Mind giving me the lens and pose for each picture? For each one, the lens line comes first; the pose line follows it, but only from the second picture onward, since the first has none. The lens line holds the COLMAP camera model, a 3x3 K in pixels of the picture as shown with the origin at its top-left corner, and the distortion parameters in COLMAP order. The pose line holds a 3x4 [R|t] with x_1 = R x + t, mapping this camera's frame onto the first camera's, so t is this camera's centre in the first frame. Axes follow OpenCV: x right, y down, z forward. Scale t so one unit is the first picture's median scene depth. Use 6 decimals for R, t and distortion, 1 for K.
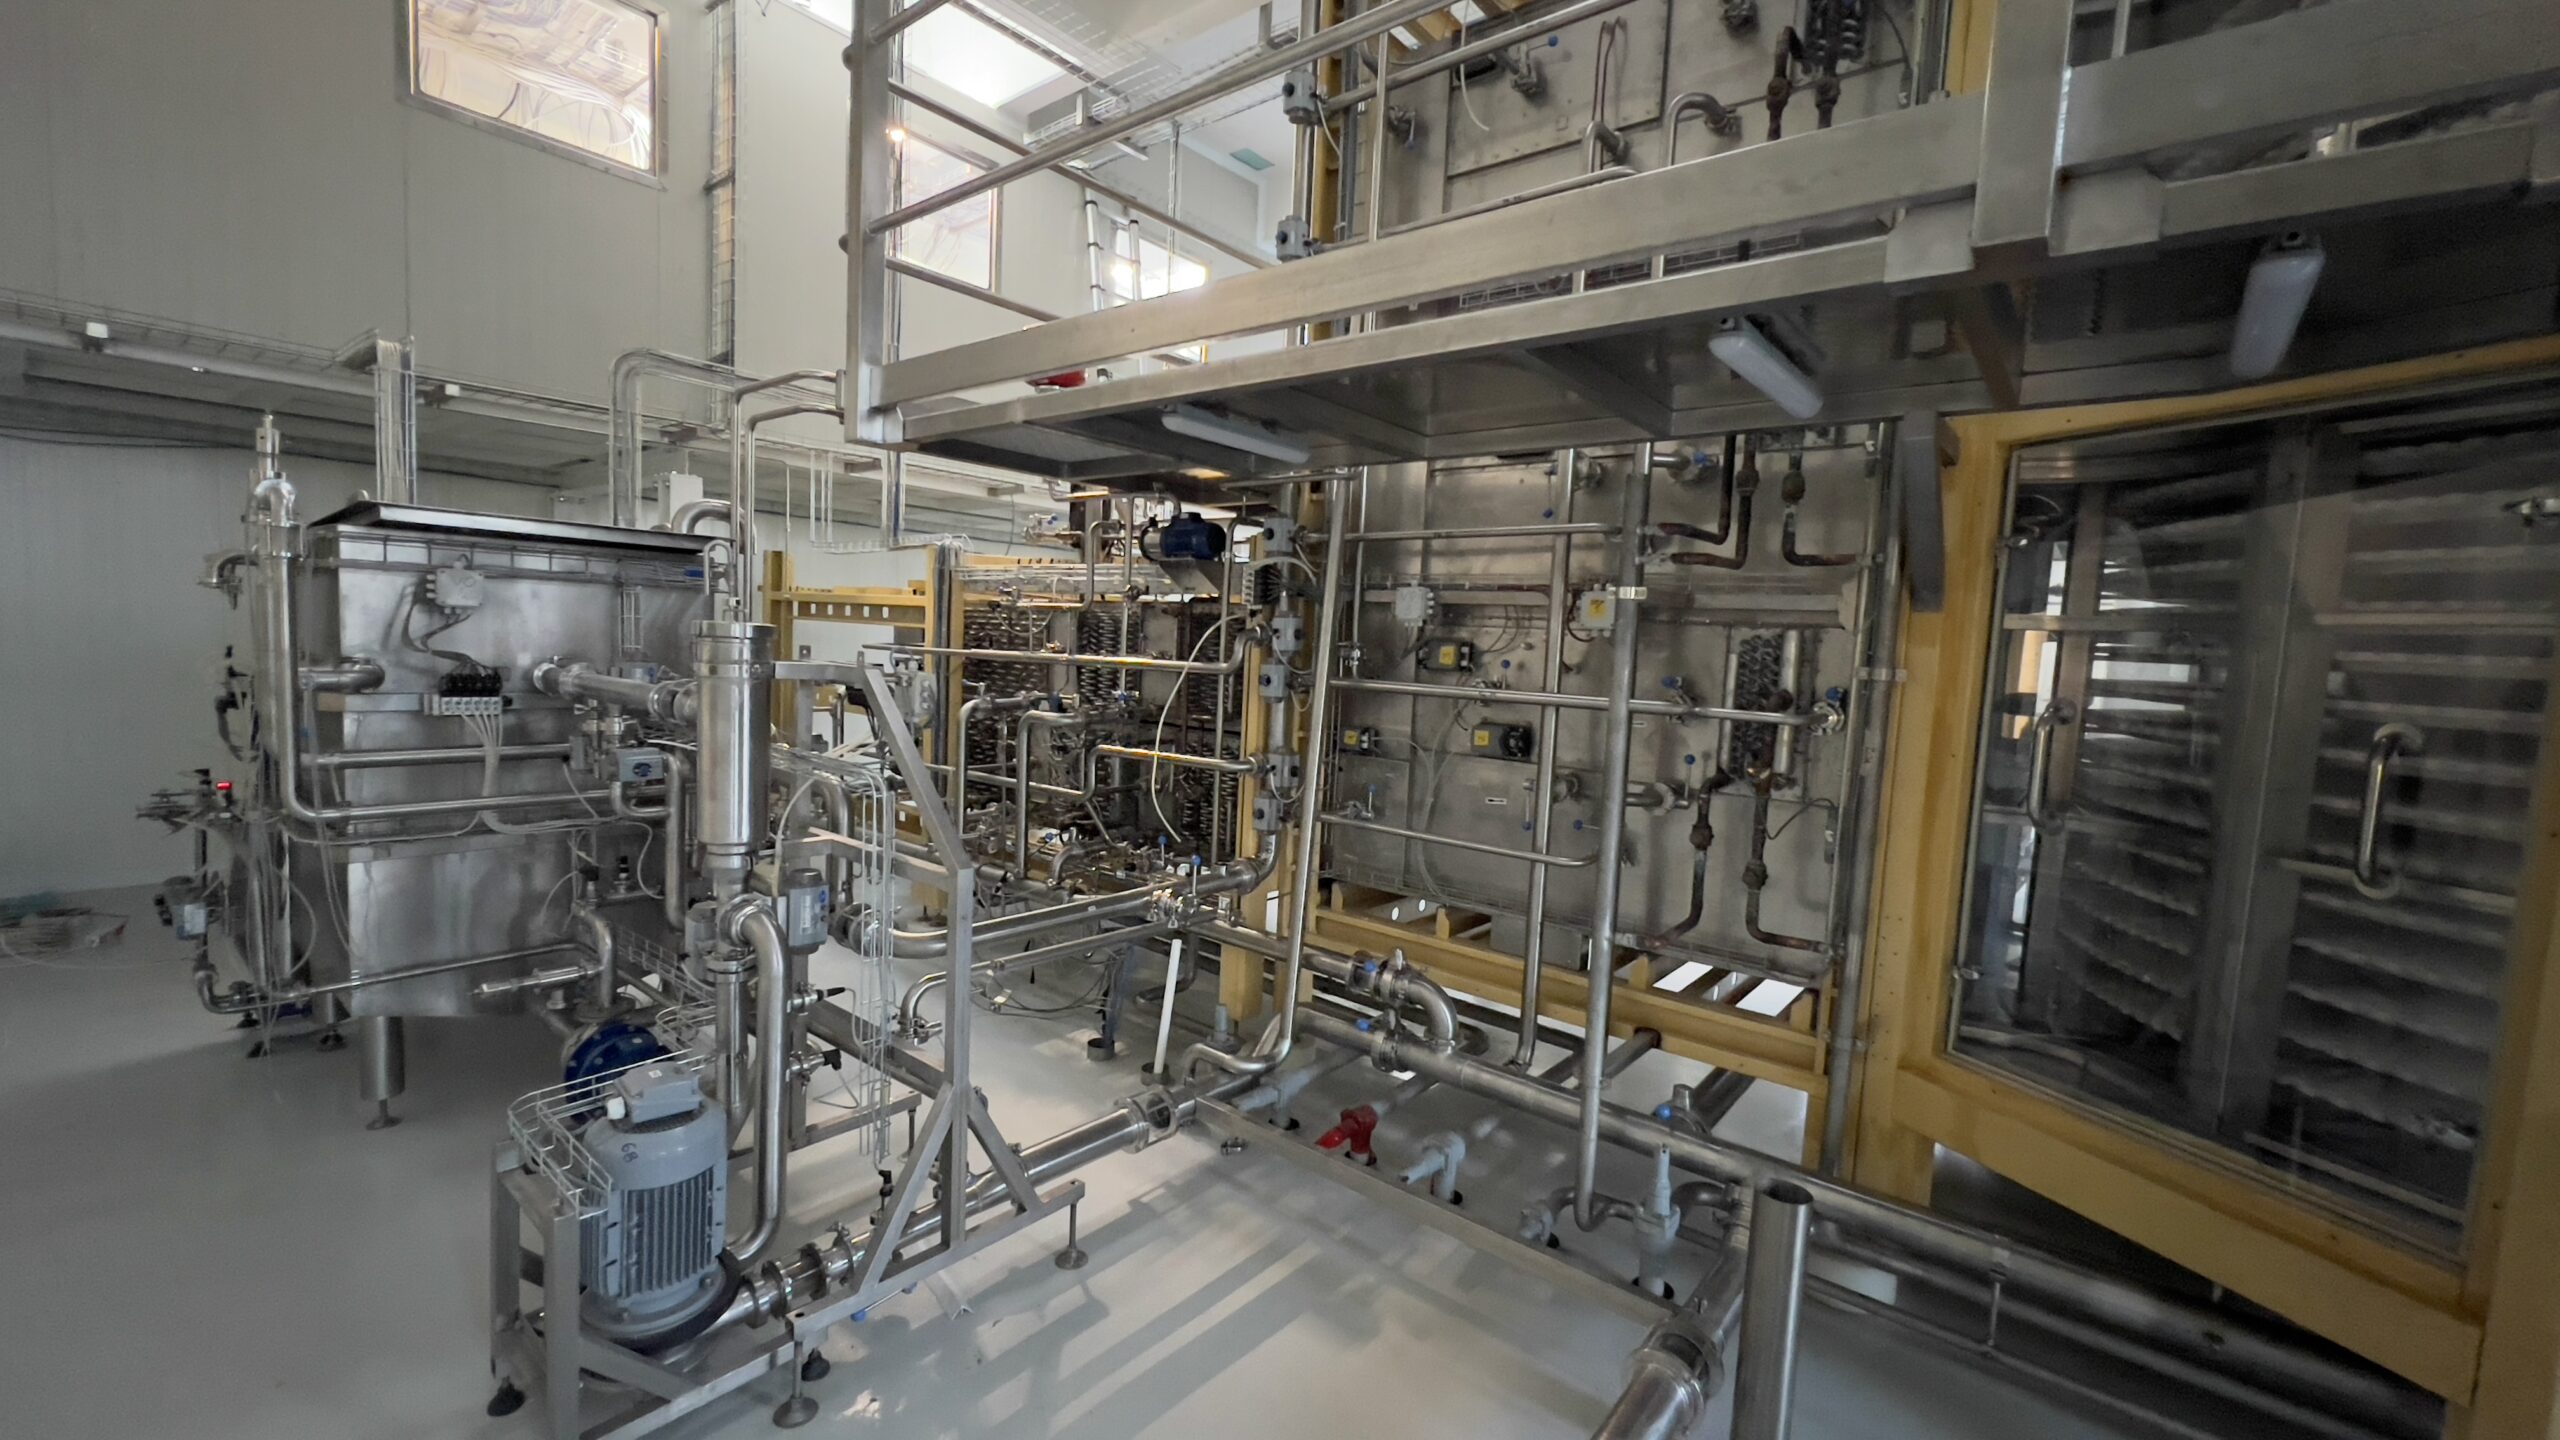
lens RADIAL K [[1031.2, 0, 1296.9], [0, 1031.2, 720.2], [0, 0, 1]] dist [0.000314, 0.000430]
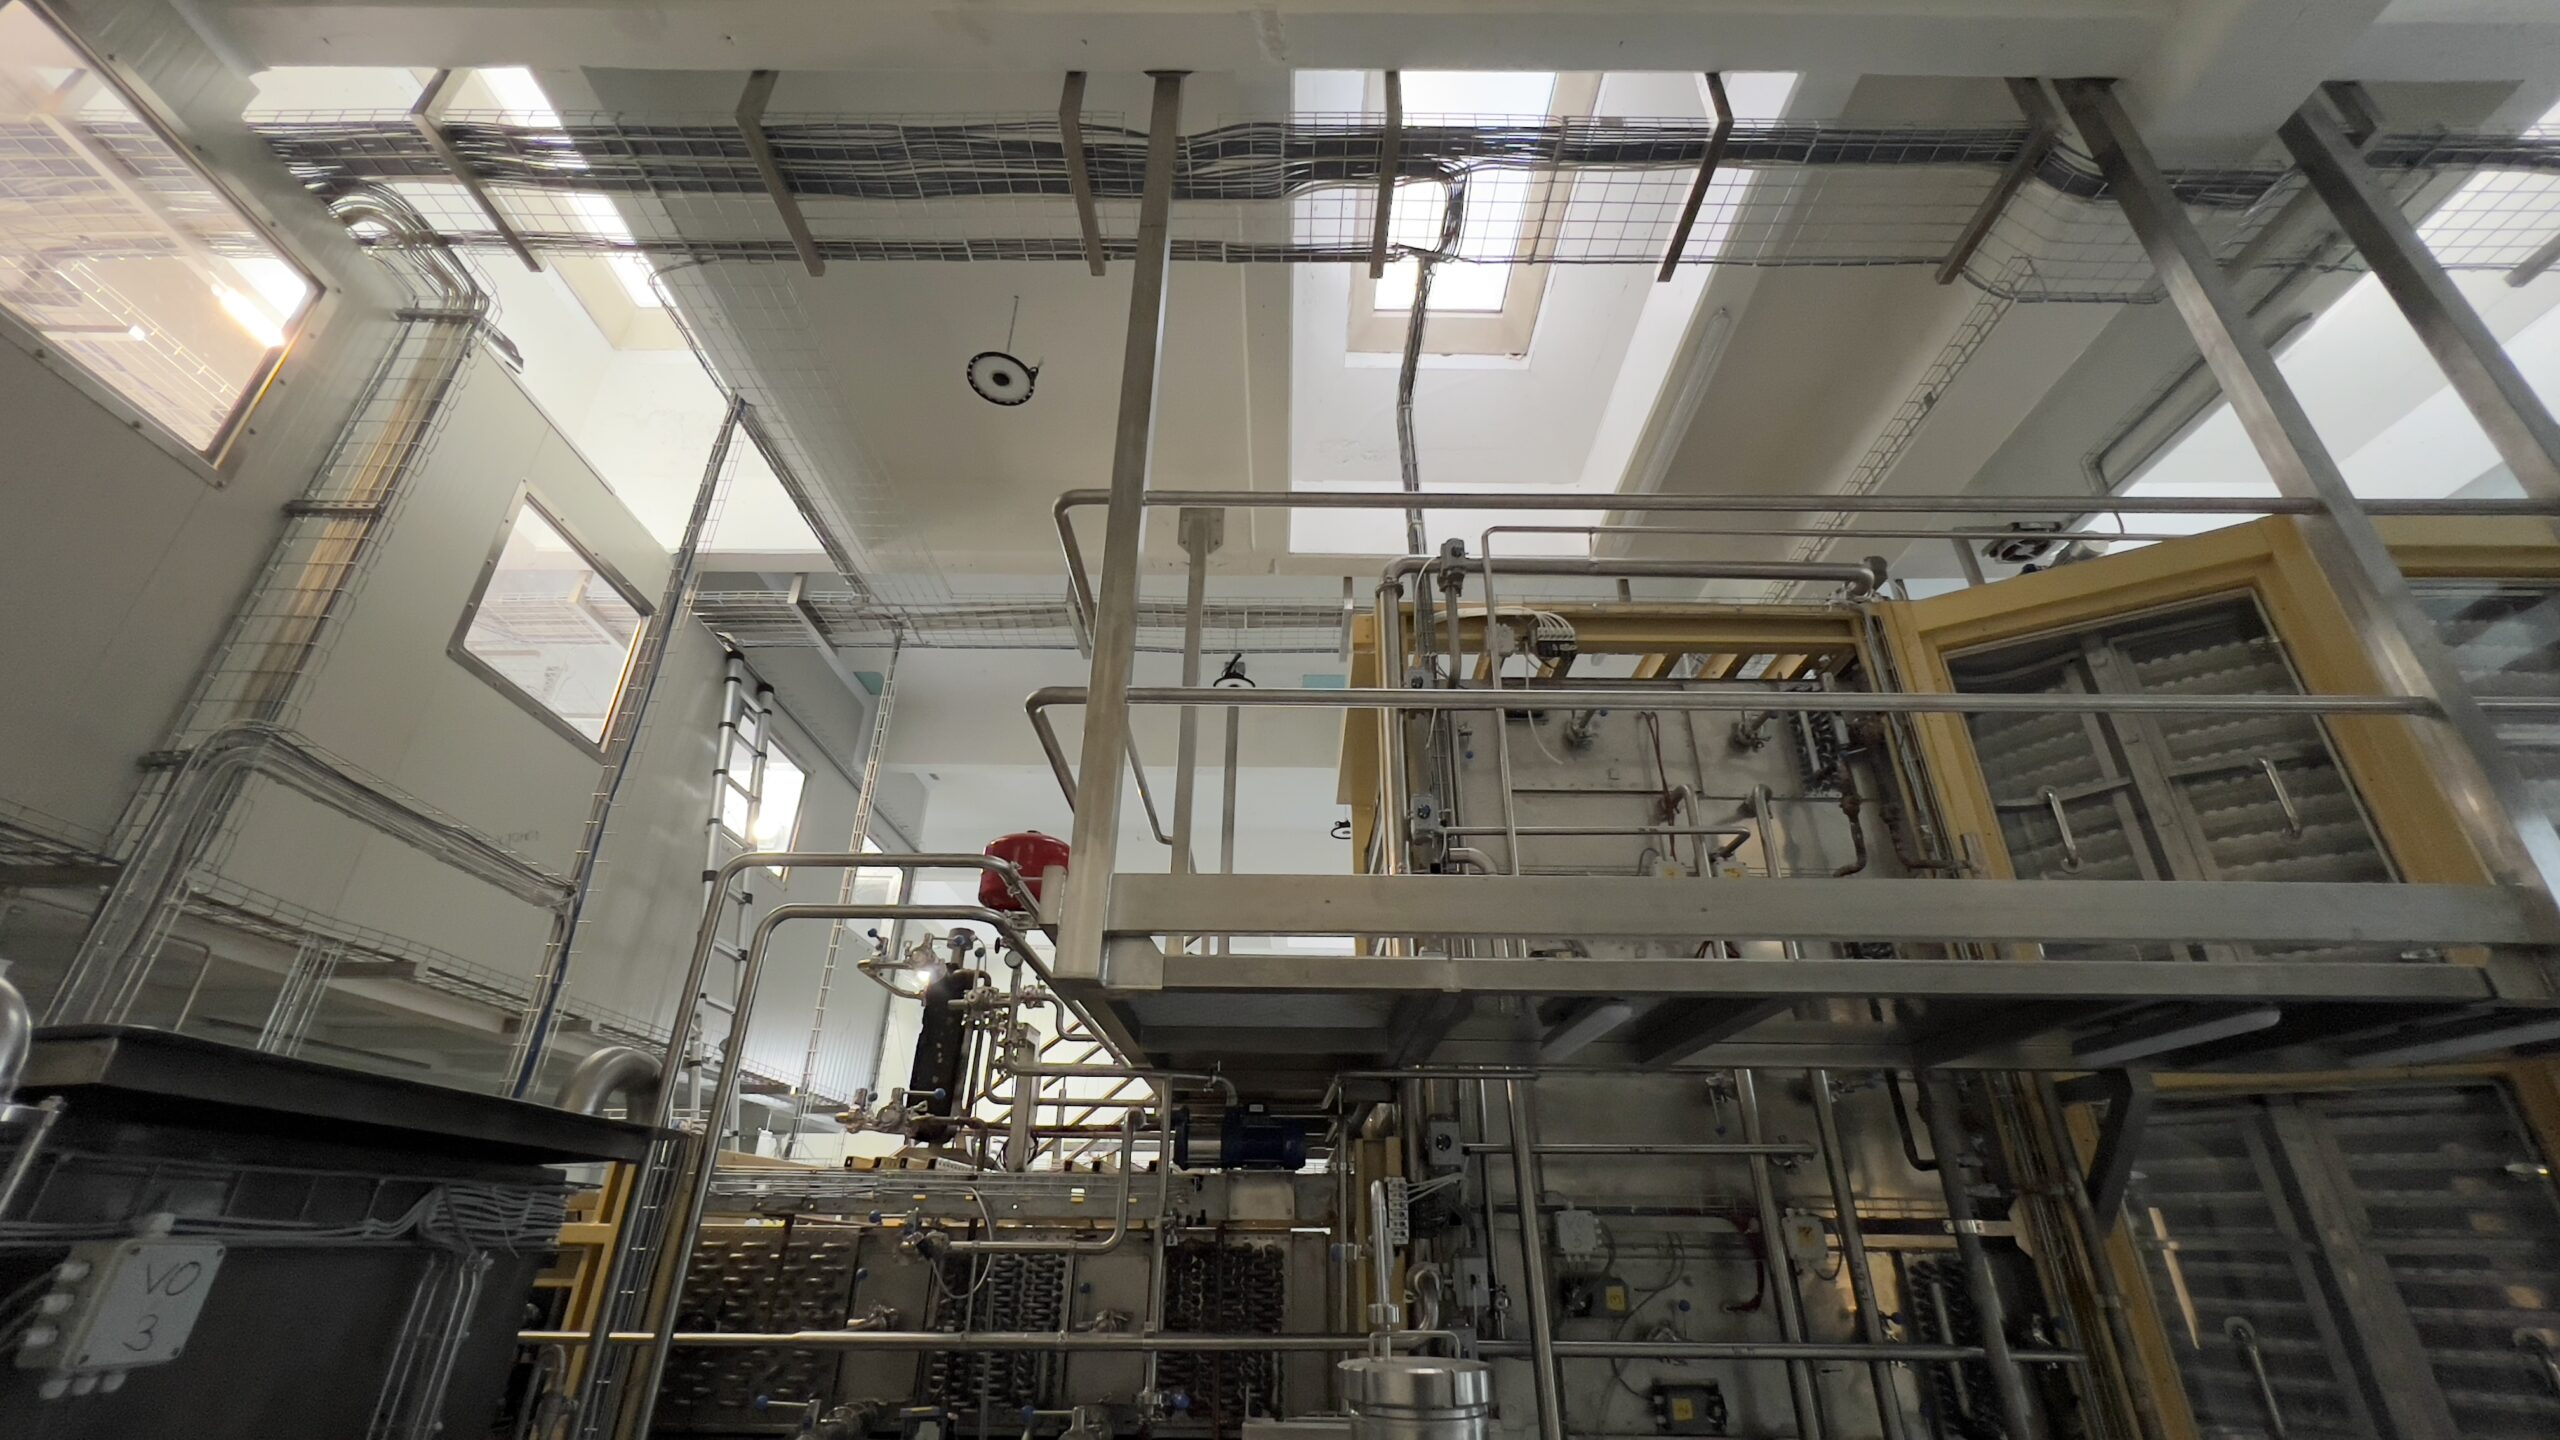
lens RADIAL K [[1031.2, 0, 1282.1], [0, 1031.2, 713.2], [0, 0, 1]] dist [0.000314, 0.000430]
pose [[0.776035, 0.250393, 0.578855, -0.578309], [0.079217, 0.871845, -0.483332, -0.080909], [-0.625695, 0.420938, 0.656747, 0.348203]]
